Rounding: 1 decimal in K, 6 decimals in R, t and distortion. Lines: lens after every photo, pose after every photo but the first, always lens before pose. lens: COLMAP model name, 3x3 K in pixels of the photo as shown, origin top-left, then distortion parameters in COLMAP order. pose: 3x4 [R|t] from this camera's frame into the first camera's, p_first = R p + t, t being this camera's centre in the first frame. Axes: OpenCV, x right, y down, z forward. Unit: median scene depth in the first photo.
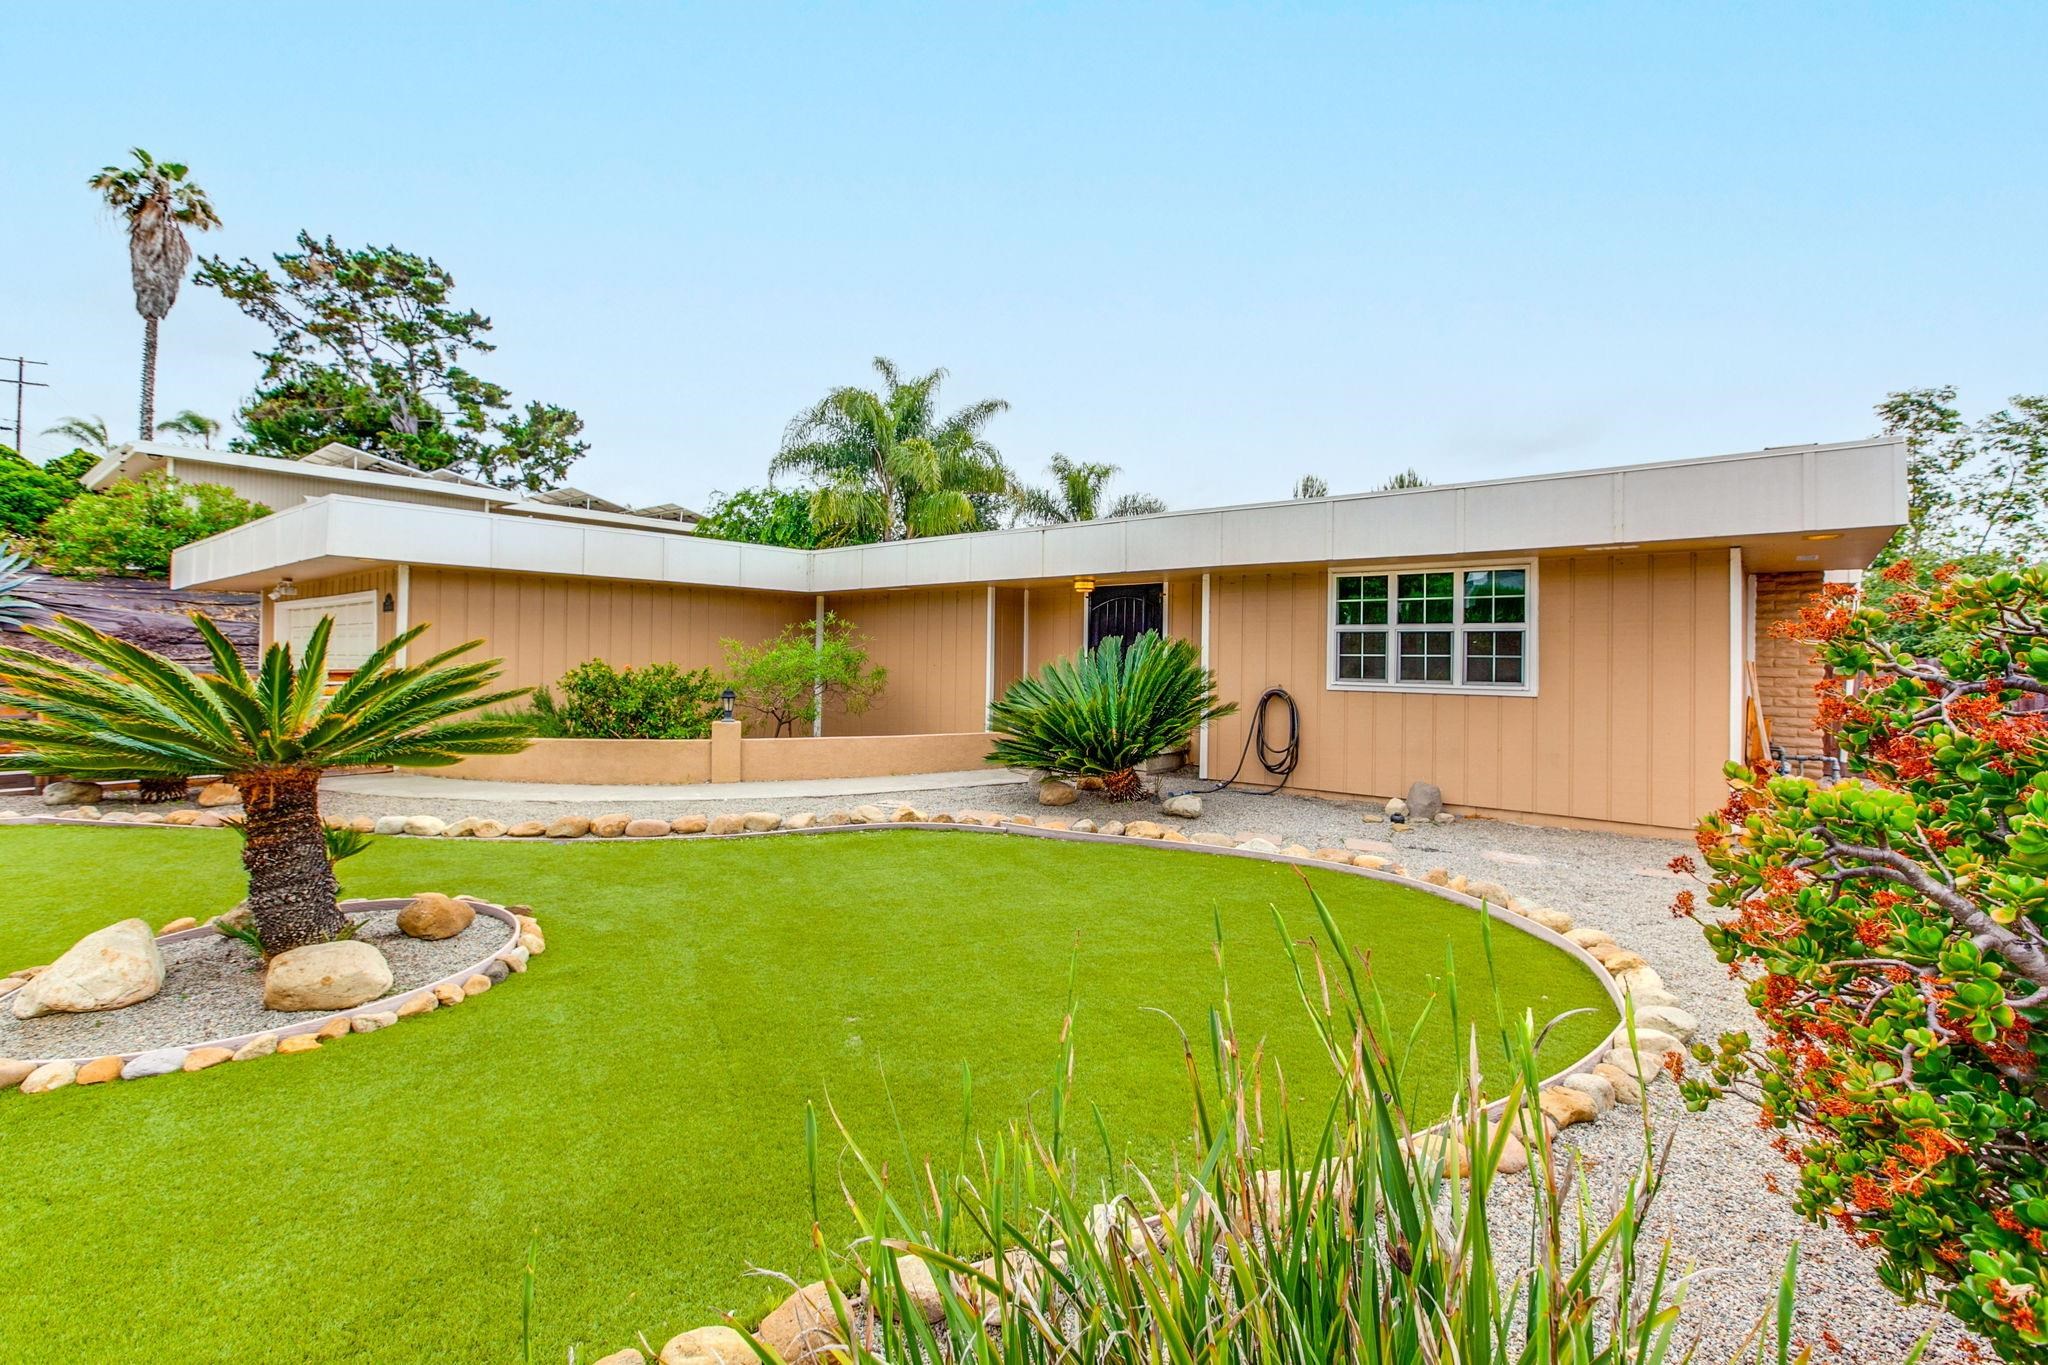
lens RADIAL K [[955.7, 0, 1026.9], [0, 955.7, 621.2], [0, 0, 1]] dist [-0.001773, 0.015043]
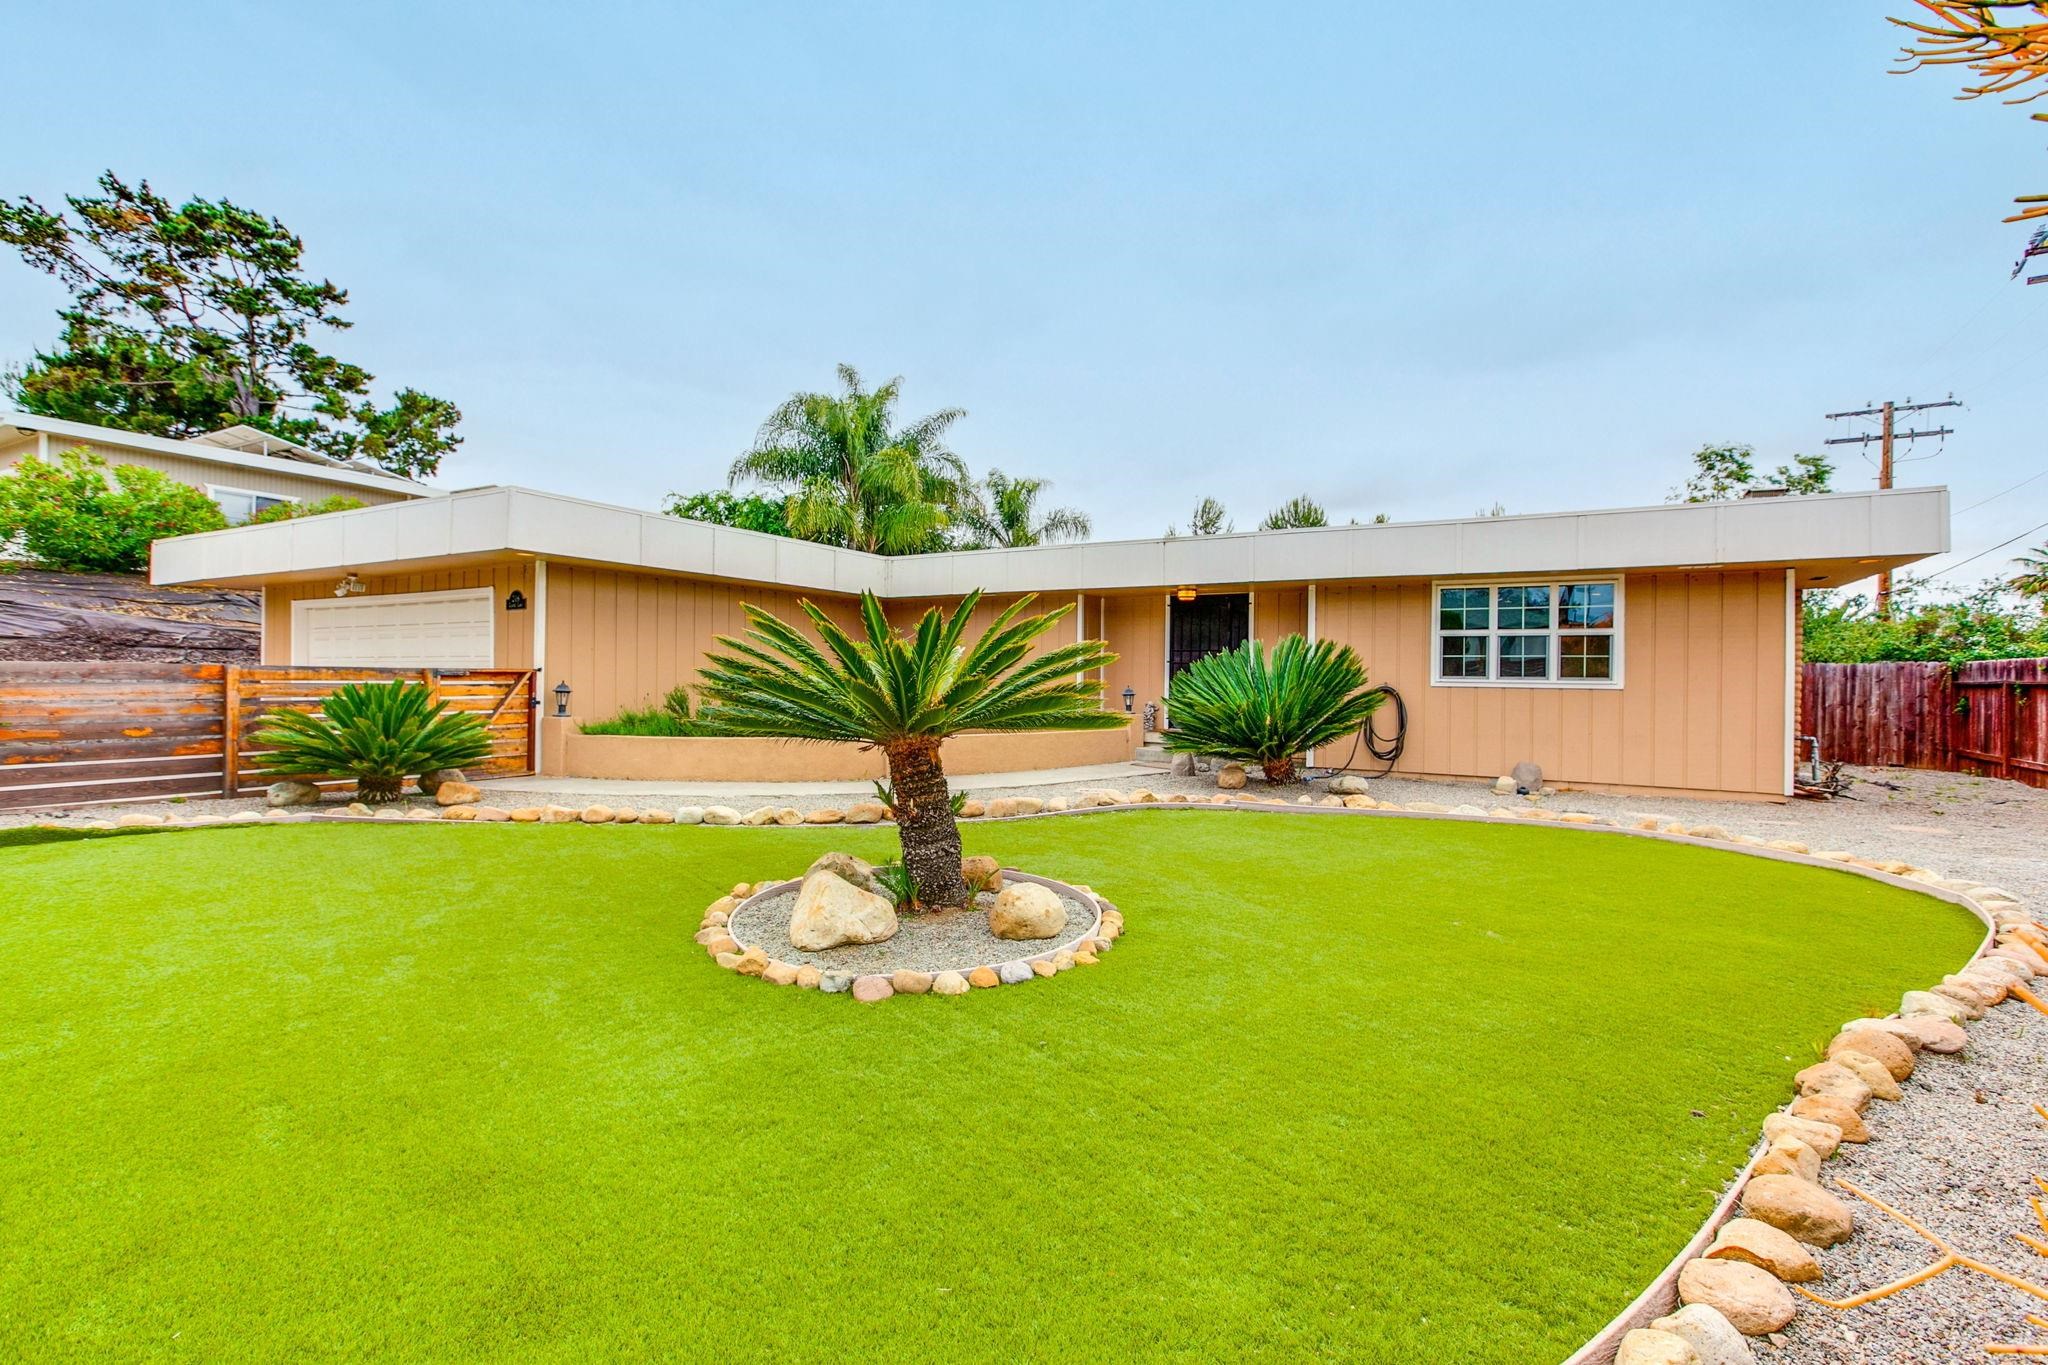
lens RADIAL K [[961.2, 0, 1022.5], [0, 961.2, 660.3], [0, 0, 1]] dist [-0.000628, 0.011457]
pose [[0.982186, 0.002224, 0.187901, -0.157668], [-0.006393, 0.999747, 0.021583, 0.007448], [-0.187805, -0.022400, 0.981951, -0.019740]]
